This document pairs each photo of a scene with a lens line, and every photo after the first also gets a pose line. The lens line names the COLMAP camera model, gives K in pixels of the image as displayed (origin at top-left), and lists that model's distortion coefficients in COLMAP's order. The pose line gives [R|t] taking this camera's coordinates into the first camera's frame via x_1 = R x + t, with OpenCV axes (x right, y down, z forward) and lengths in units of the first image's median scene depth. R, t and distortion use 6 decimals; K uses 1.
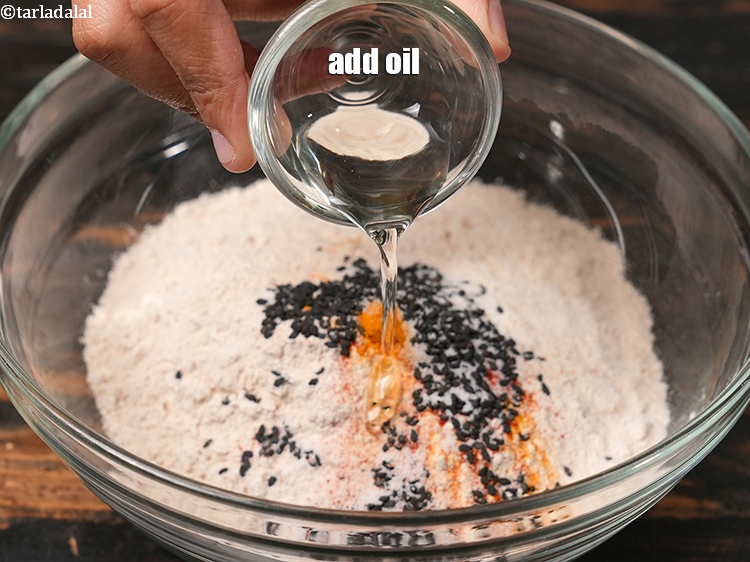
lens RADIAL K [[2176.6, 0, 372.4], [0, 2176.6, 280.9], [0, 0, 1]] dist [0.084565, 0.000000]
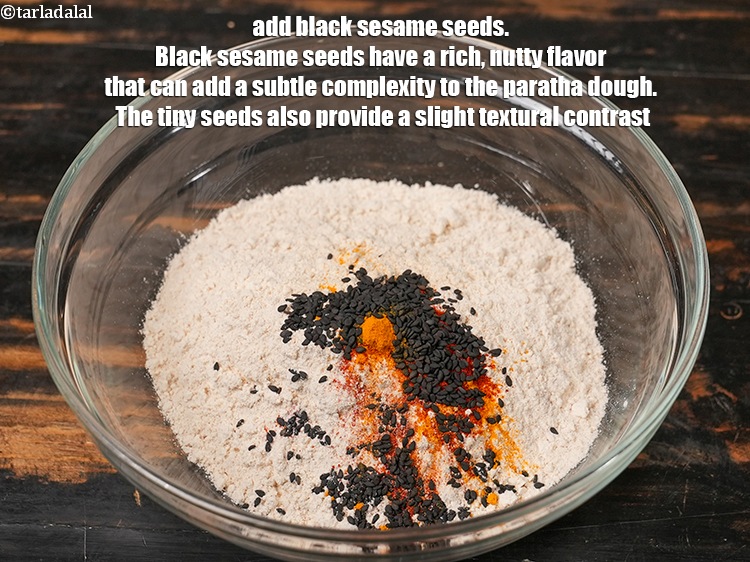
lens RADIAL K [[1465.4, 0, 410.4], [0, 1465.4, 278.3], [0, 0, 1]] dist [0.045150, 0.000000]
pose [[0.999981, -0.003417, -0.005118, 0.026807], [0.004116, 0.989640, 0.143511, -0.126452], [0.004575, -0.143529, 0.989635, 0.170460]]
